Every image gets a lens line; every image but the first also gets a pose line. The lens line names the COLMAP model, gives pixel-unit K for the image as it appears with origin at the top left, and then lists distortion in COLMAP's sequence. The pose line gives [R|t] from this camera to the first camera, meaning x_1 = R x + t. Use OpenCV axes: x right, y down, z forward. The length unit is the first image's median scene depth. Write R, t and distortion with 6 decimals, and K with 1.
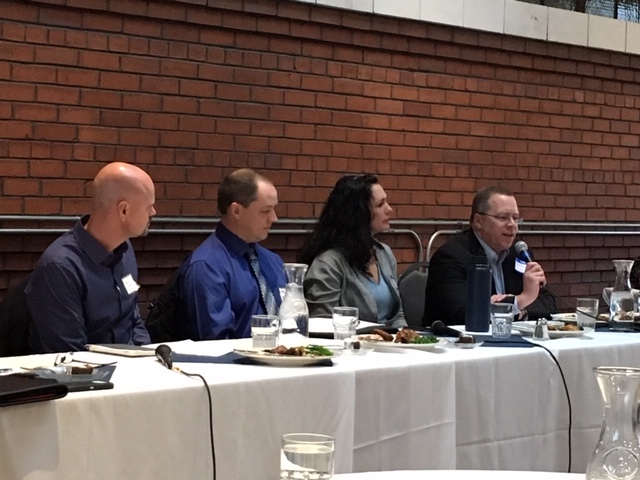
lens RADIAL K [[1667.7, 0, 309.2], [0, 1667.7, 235.9], [0, 0, 1]] dist [0.060586, 0.000000]
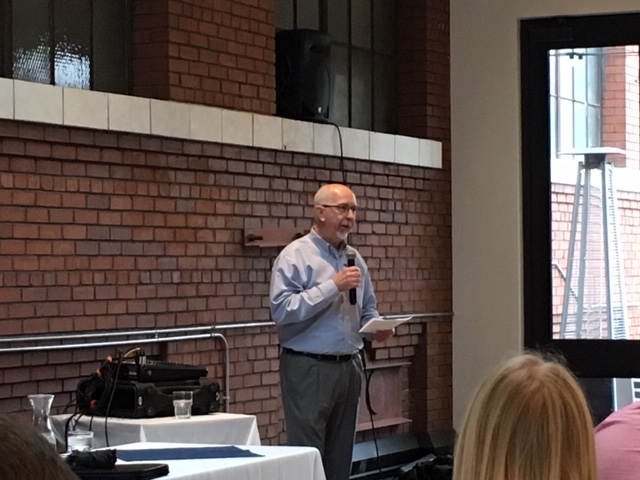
lens RADIAL K [[2168.6, 0, 318.7], [0, 2168.6, 239.4], [0, 0, 1]] dist [-0.124595, 0.000000]
pose [[0.945659, -0.058456, 0.319861, -0.384244], [0.075755, 0.996246, -0.041900, -0.000696], [-0.316211, 0.063854, 0.946537, -0.422090]]
